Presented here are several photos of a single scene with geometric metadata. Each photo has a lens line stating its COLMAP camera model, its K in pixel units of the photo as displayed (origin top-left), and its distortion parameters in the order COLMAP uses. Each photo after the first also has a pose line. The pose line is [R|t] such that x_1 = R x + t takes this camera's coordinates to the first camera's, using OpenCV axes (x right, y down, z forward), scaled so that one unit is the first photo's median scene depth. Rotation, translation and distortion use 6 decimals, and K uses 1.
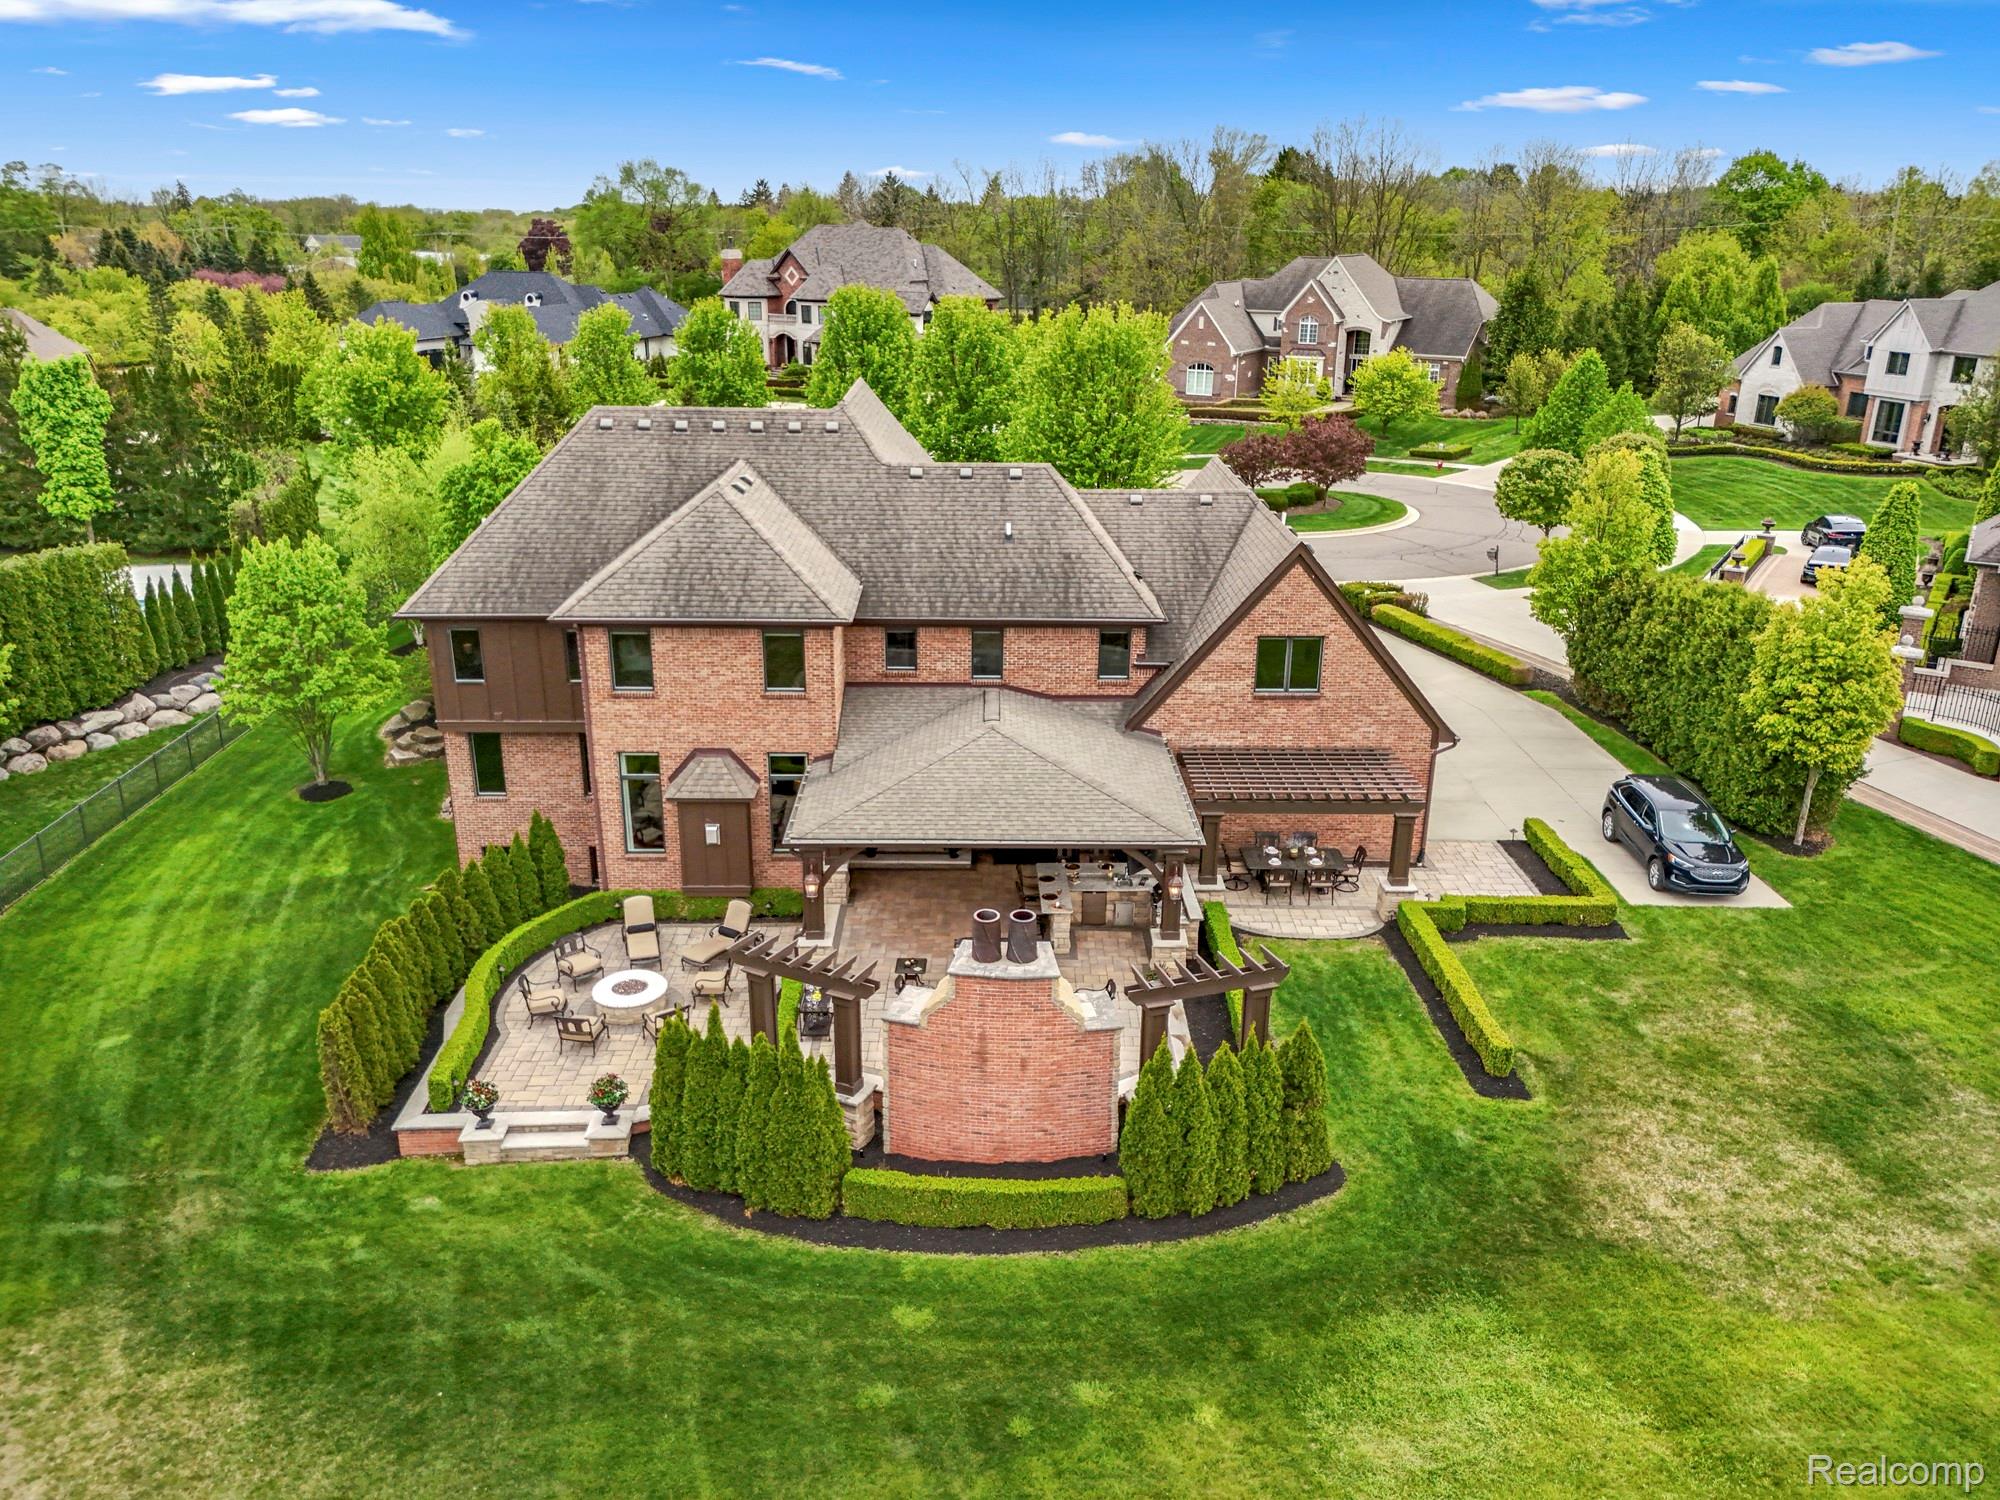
lens RADIAL K [[1450.7, 0, 984.5], [0, 1450.7, 809.4], [0, 0, 1]] dist [0.043084, -0.022254]
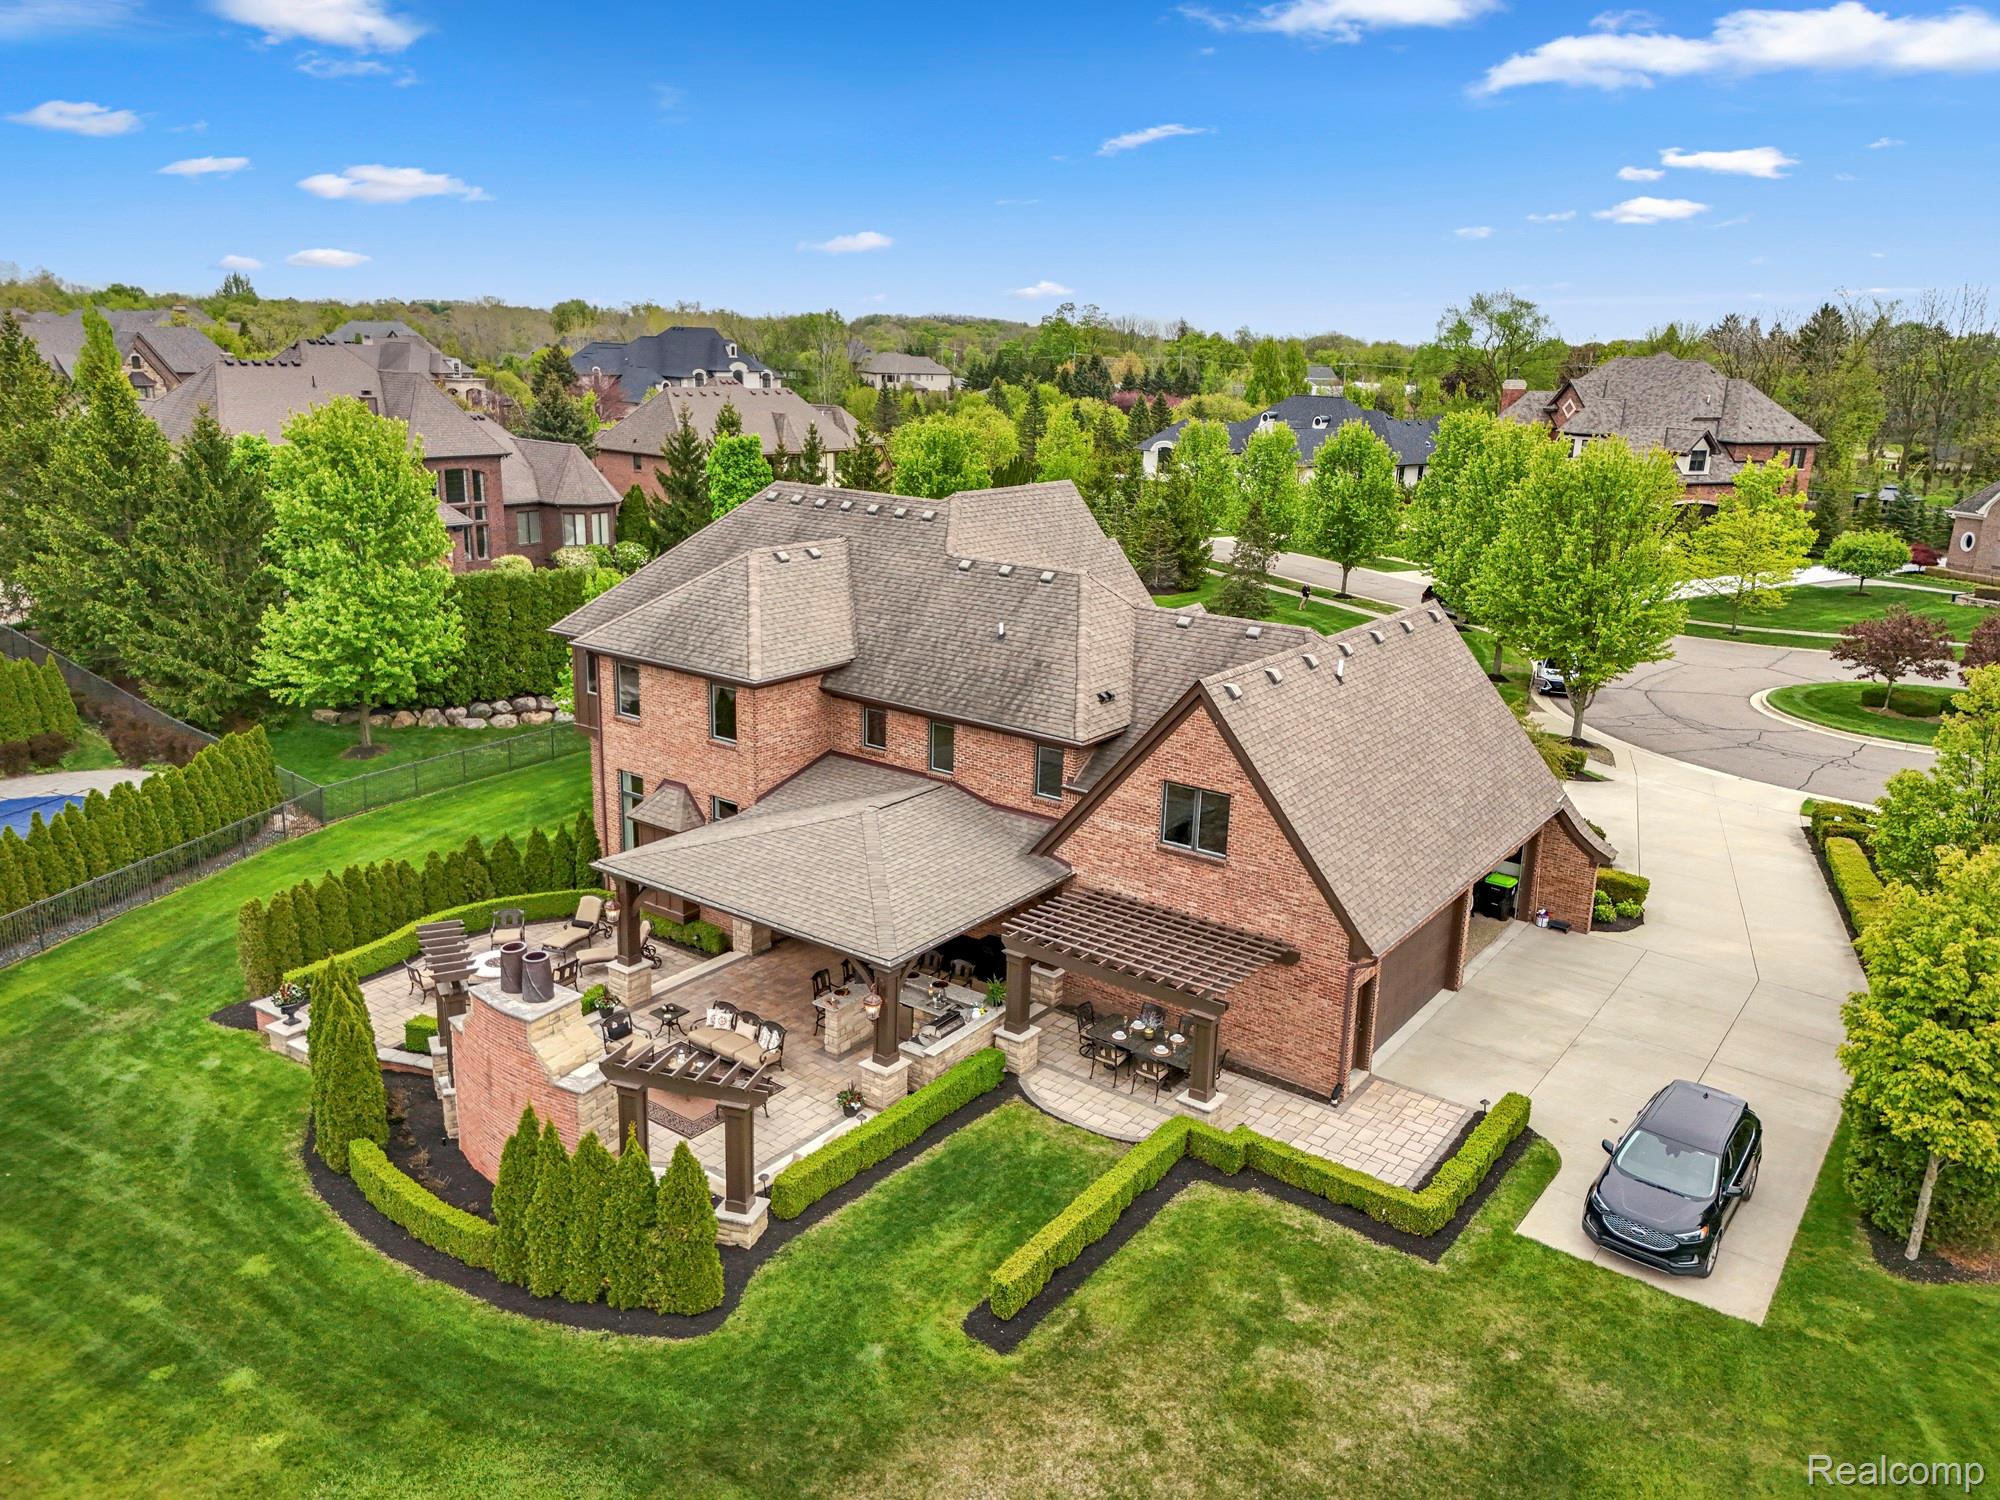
lens RADIAL K [[1450.7, 0, 1001.5], [0, 1450.7, 805.6], [0, 0, 1]] dist [0.043084, -0.022254]
pose [[0.801340, 0.197736, -0.564584, 0.592876], [-0.245286, 0.969412, -0.008625, -0.070766], [0.545609, 0.145396, 0.825330, 0.215463]]
